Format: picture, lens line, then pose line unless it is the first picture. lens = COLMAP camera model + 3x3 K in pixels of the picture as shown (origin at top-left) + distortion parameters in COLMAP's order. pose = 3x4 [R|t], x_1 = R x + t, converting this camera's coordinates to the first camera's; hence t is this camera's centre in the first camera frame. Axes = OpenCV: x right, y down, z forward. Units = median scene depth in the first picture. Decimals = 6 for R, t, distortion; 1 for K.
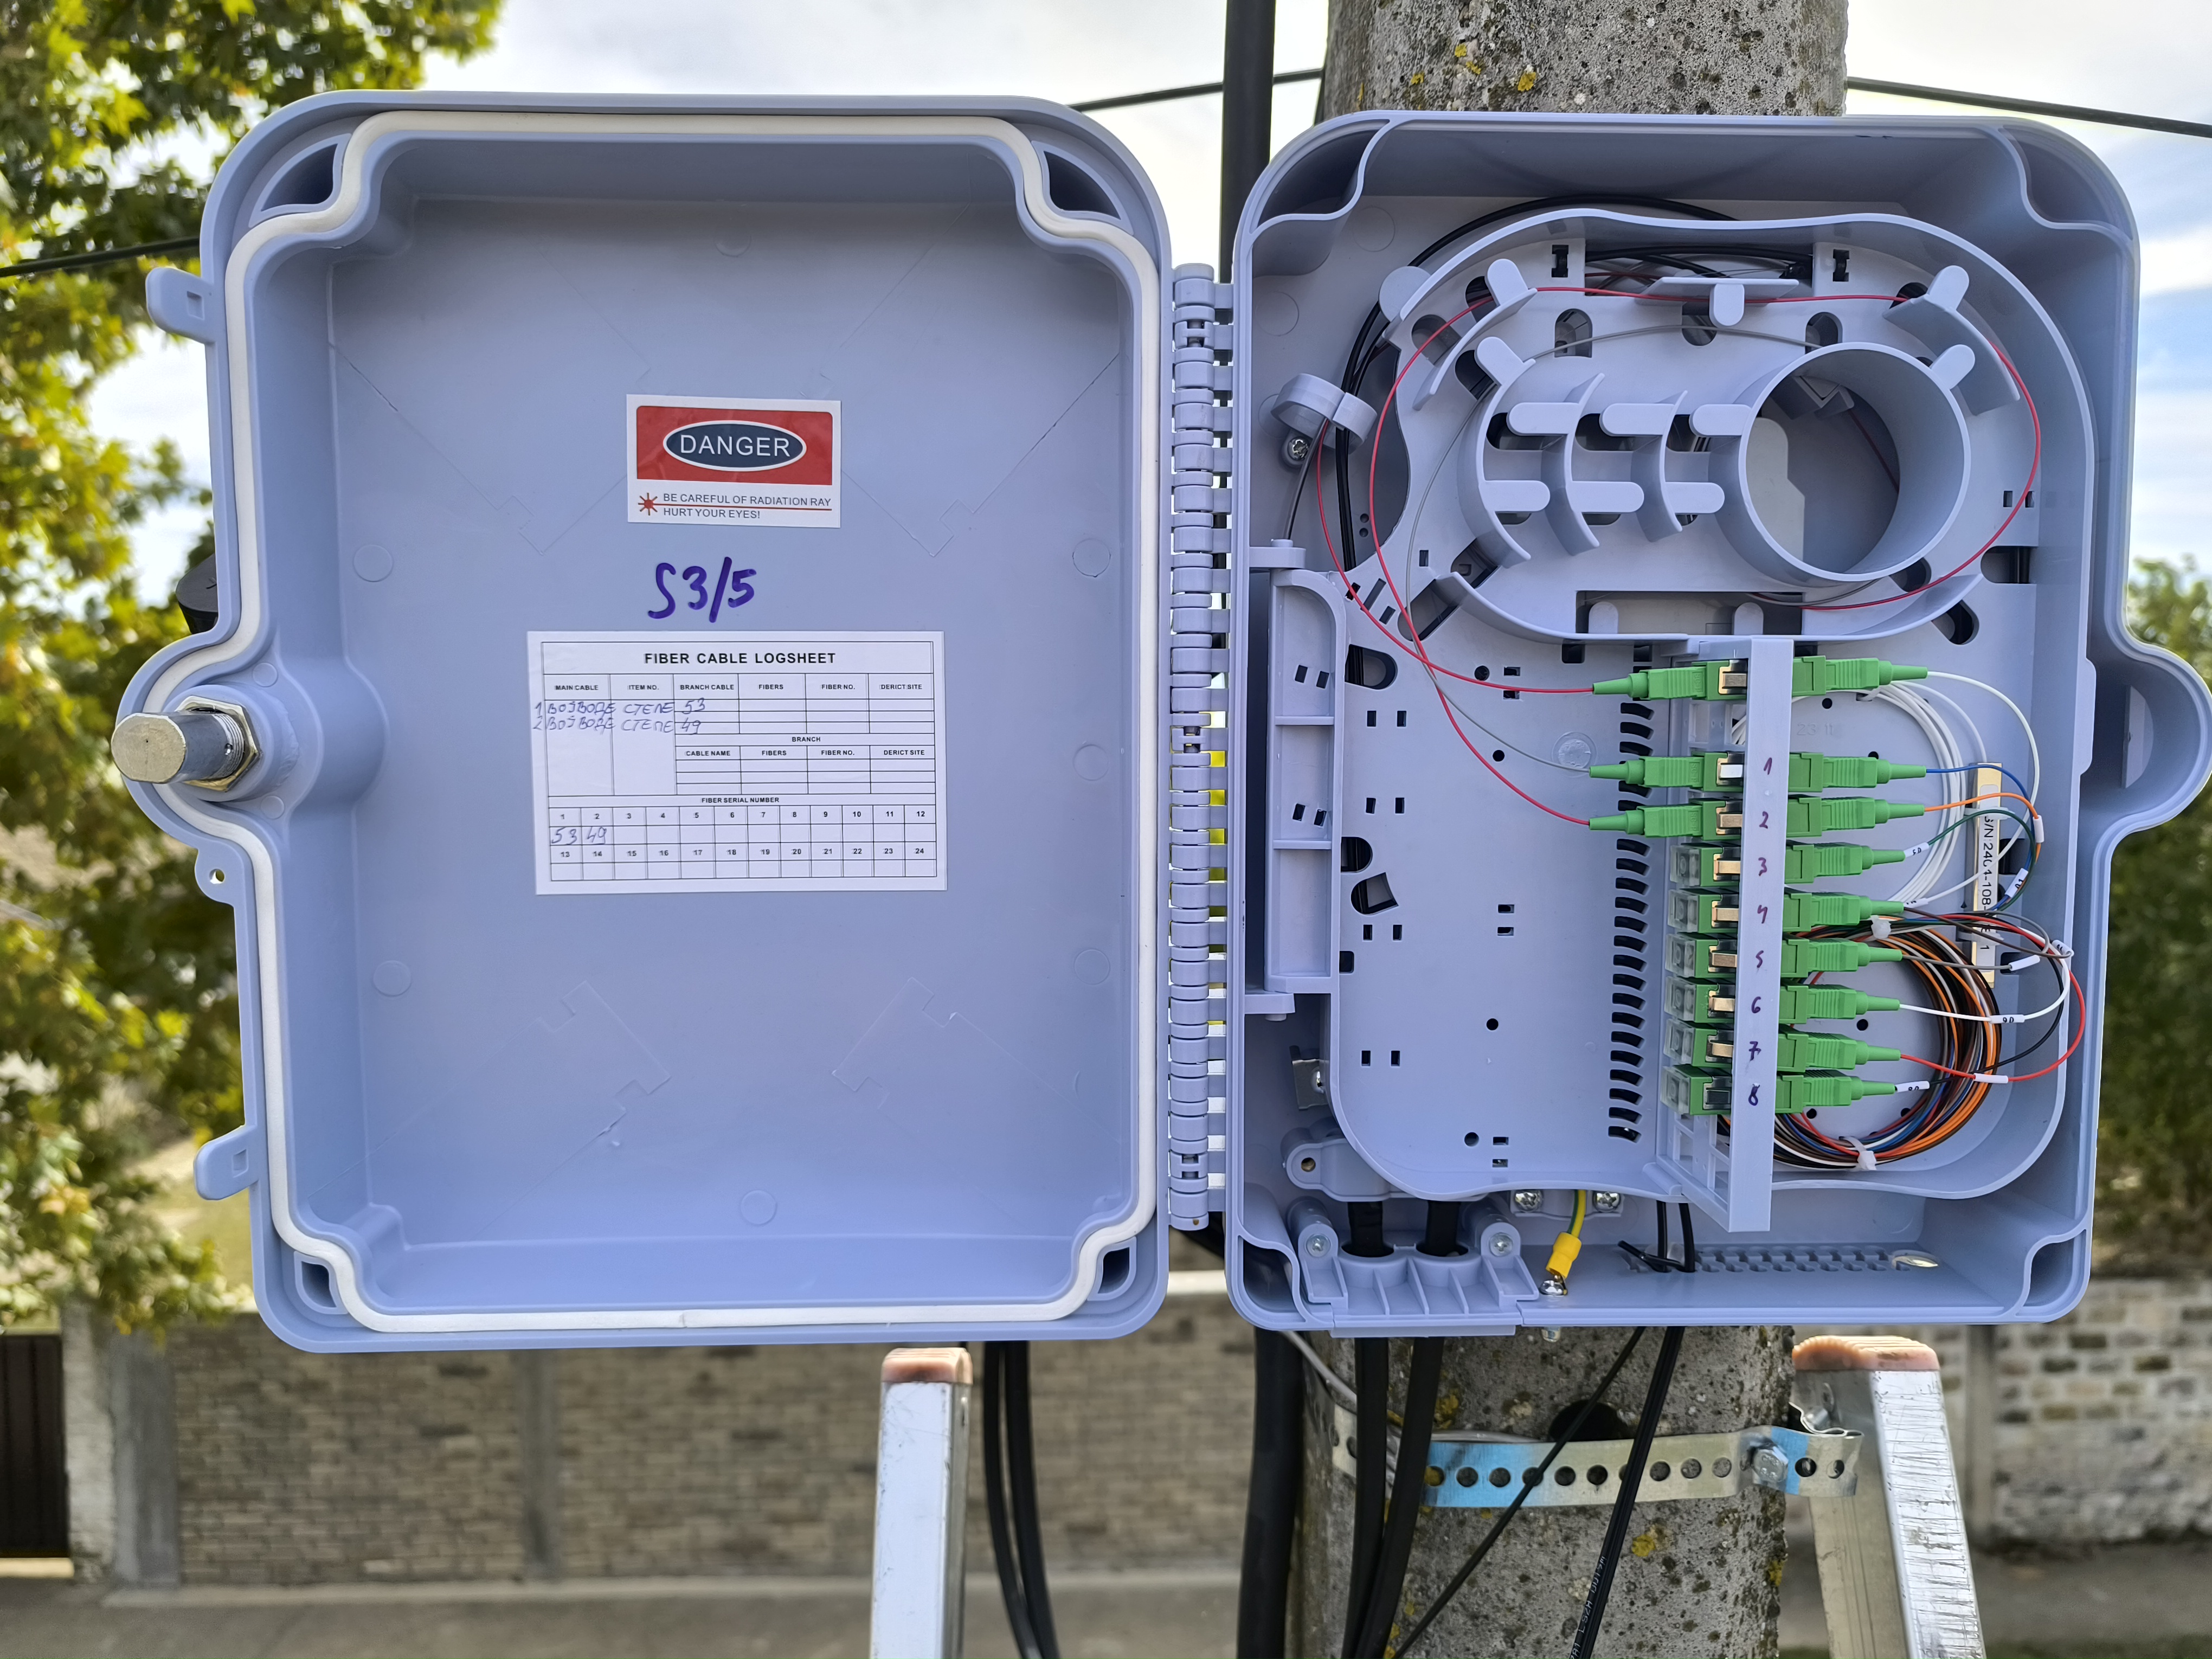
lens RADIAL K [[1563.1, 0, 1106.0], [0, 1563.1, 829.5], [0, 0, 1]] dist [-0.009812, -0.006683]
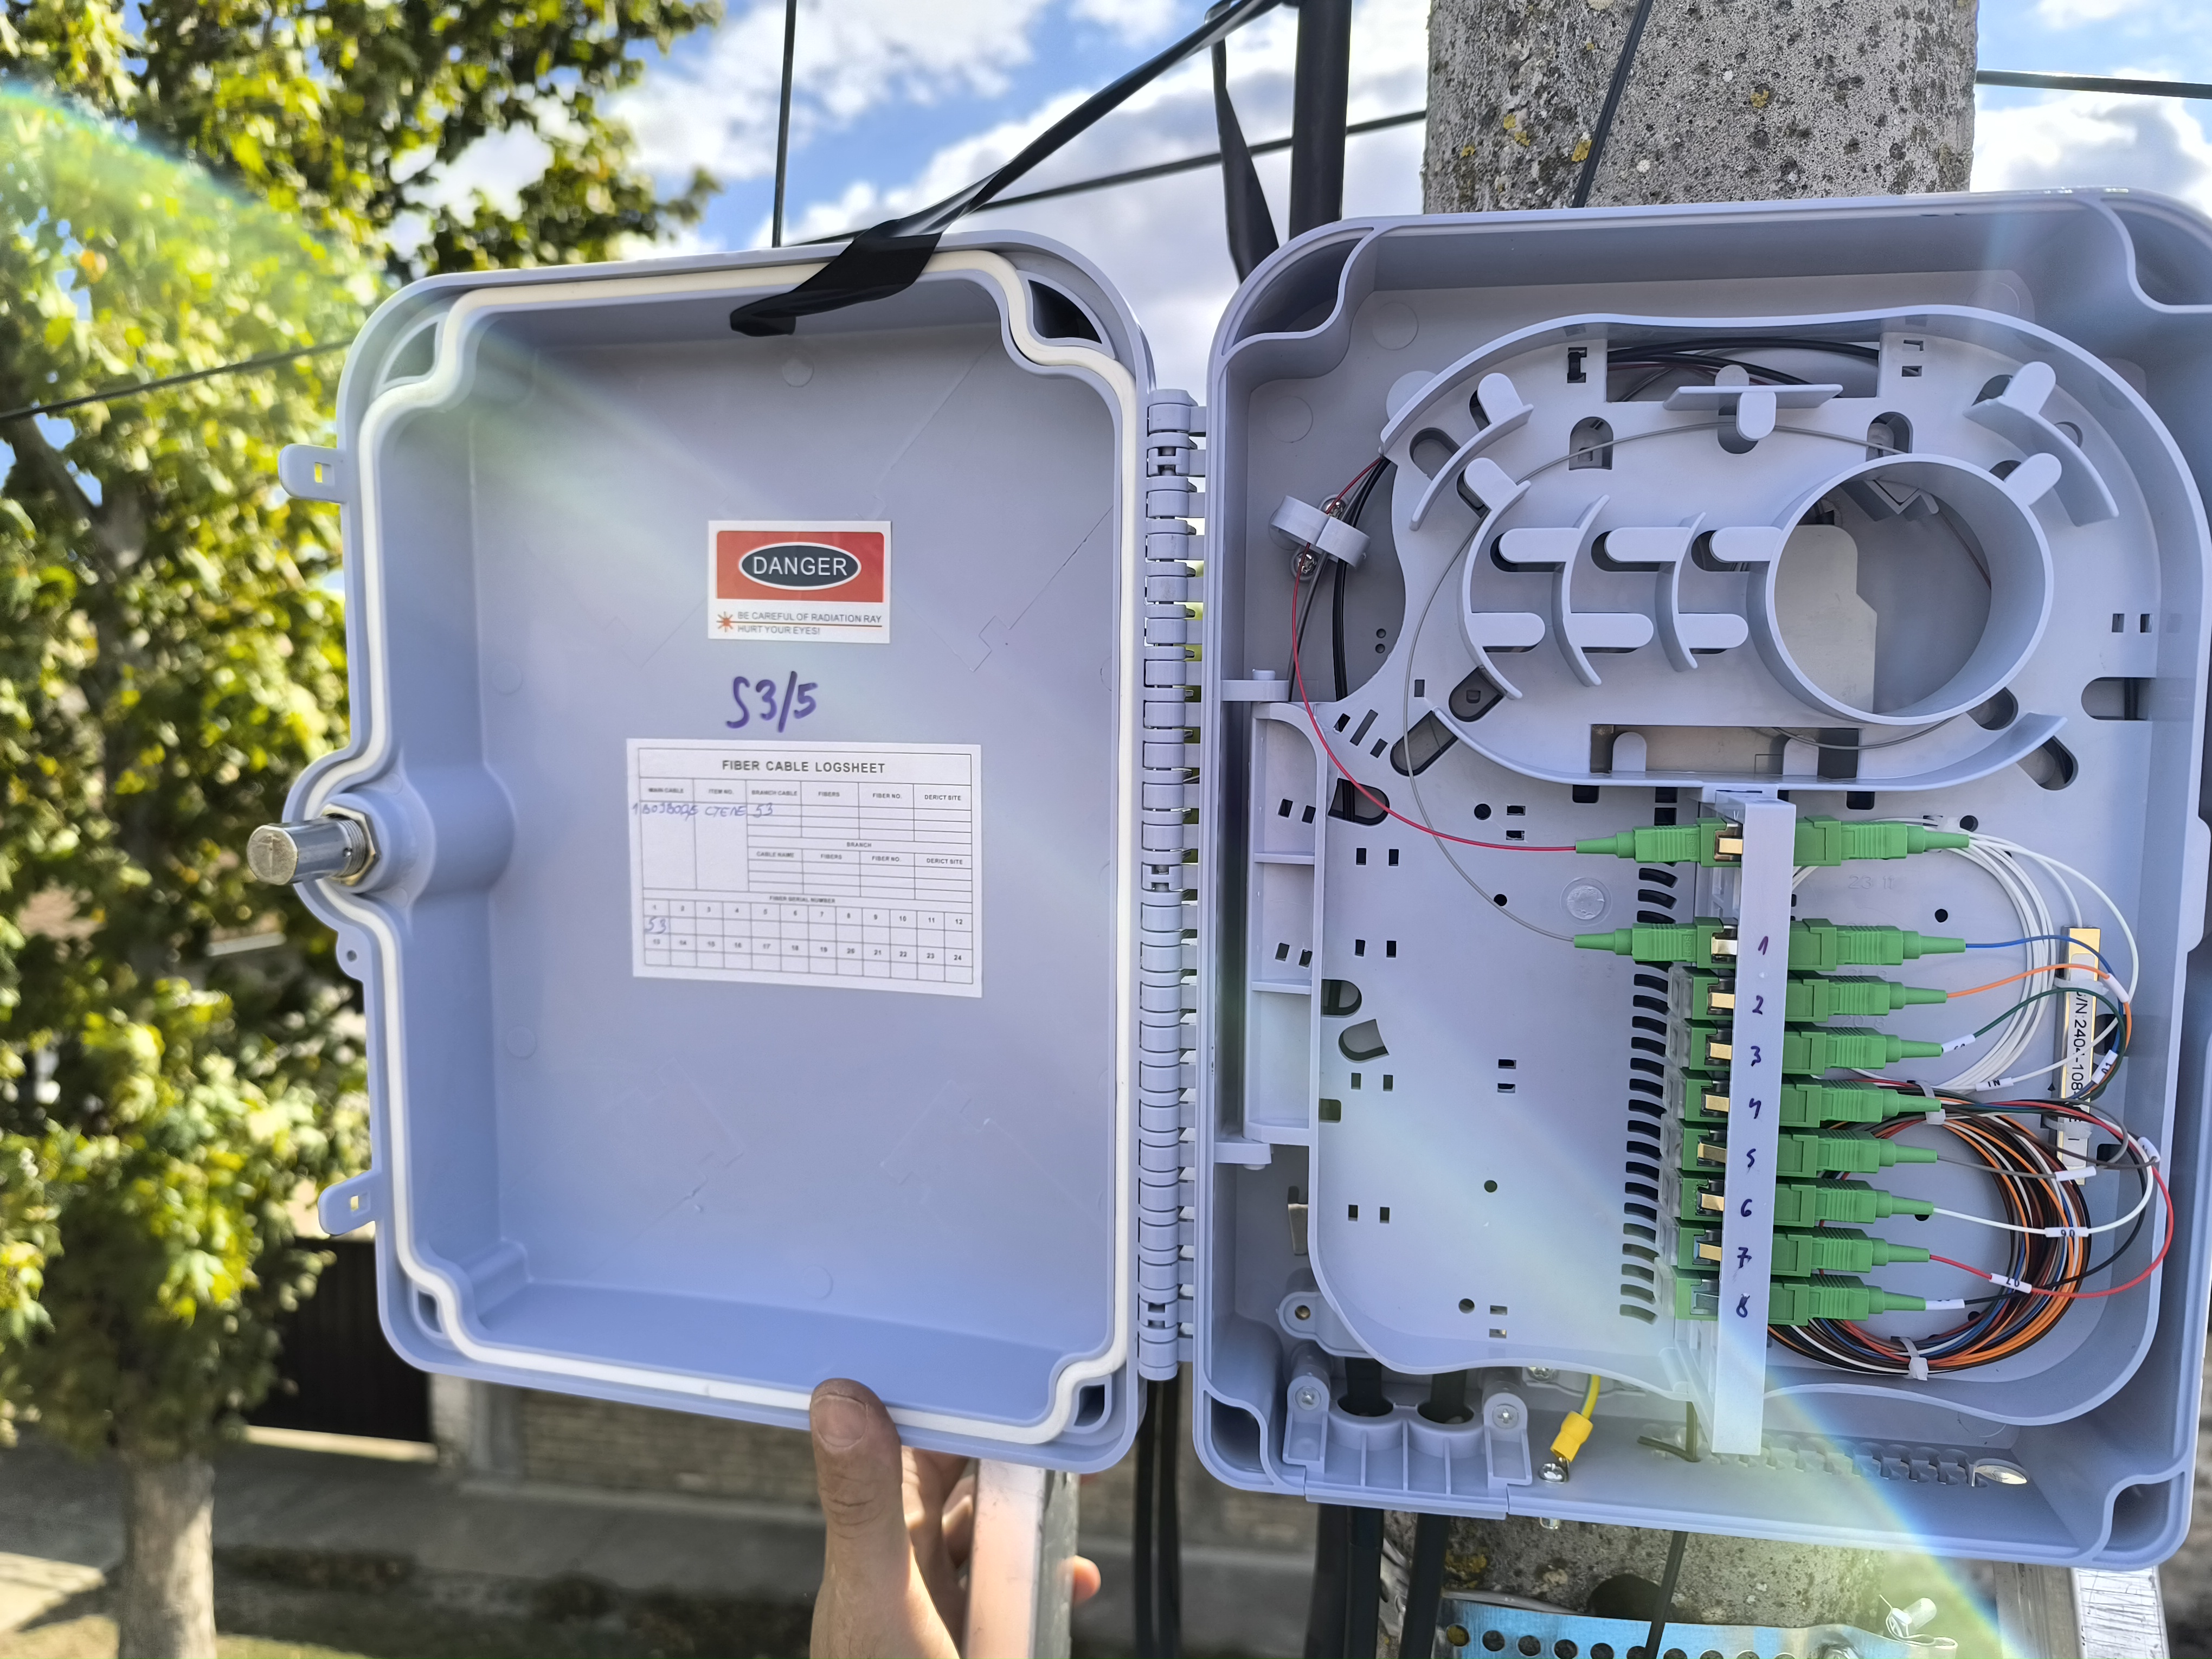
lens RADIAL K [[1432.7, 0, 1103.6], [0, 1432.7, 840.0], [0, 0, 1]] dist [0.038308, -0.105005]
pose [[0.967897, 0.027155, -0.249875, 0.210895], [-0.022364, 0.999508, 0.021993, -0.086441], [0.250349, -0.015699, 0.968028, 0.106228]]
